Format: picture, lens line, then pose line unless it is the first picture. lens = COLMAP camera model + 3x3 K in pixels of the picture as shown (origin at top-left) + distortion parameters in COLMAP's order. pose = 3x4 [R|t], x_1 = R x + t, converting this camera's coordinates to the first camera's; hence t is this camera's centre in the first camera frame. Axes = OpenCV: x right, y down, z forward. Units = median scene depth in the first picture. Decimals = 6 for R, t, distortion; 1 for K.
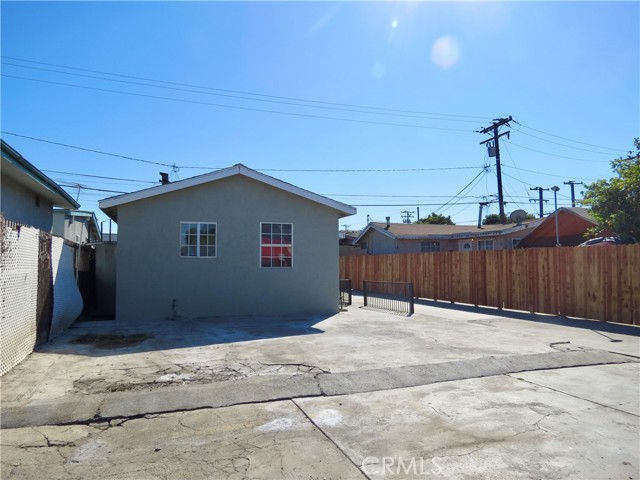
lens RADIAL K [[455.0, 0, 320.0], [0, 455.0, 240.0], [0, 0, 1]] dist [-0.007466, -0.000549]
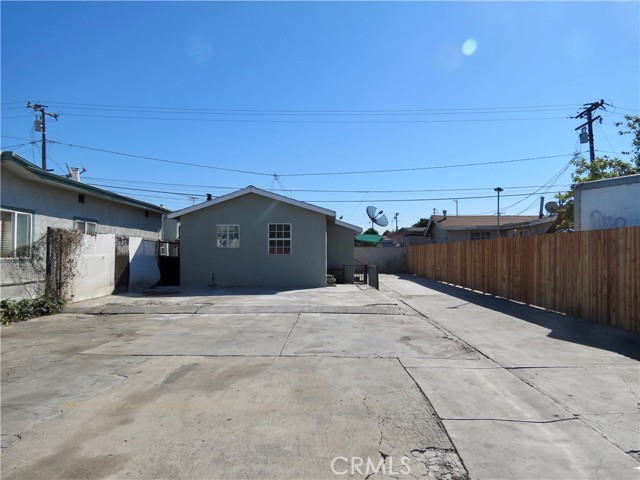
lens RADIAL K [[453.3, 0, 320.0], [0, 453.3, 240.0], [0, 0, 1]] dist [-0.016871, 0.000336]
pose [[0.930092, -0.006478, -0.367269, 0.450211], [0.015959, 0.999613, 0.022783, -0.013373], [0.366979, -0.027052, 0.929836, -0.243573]]
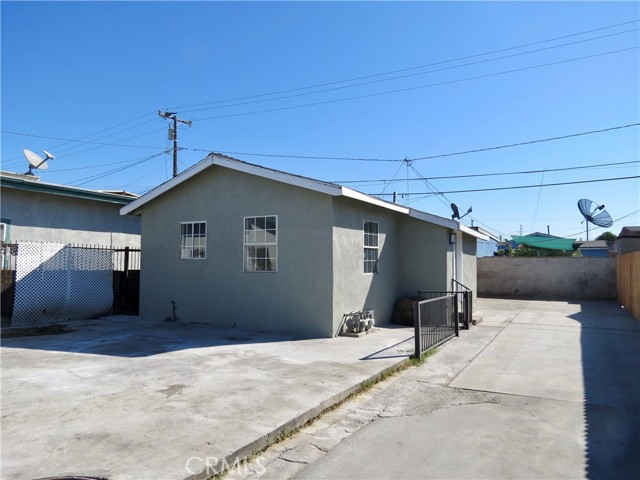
lens RADIAL K [[453.3, 0, 320.0], [0, 453.3, 240.0], [0, 0, 1]] dist [-0.016871, 0.000336]
pose [[0.644038, -0.029072, -0.764441, 0.477292], [0.032153, 0.999423, -0.010919, 0.013794], [0.764318, -0.017547, 0.644601, 0.453444]]
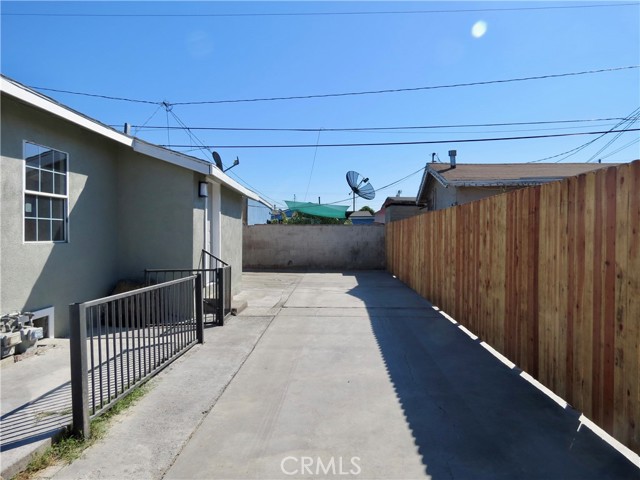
lens RADIAL K [[453.3, 0, 320.0], [0, 453.3, 240.0], [0, 0, 1]] dist [-0.016871, 0.000336]
pose [[0.923328, 0.009906, -0.383885, 0.351414], [0.014391, 0.998072, 0.060368, 0.038783], [0.383743, -0.061264, 0.921405, 0.701016]]
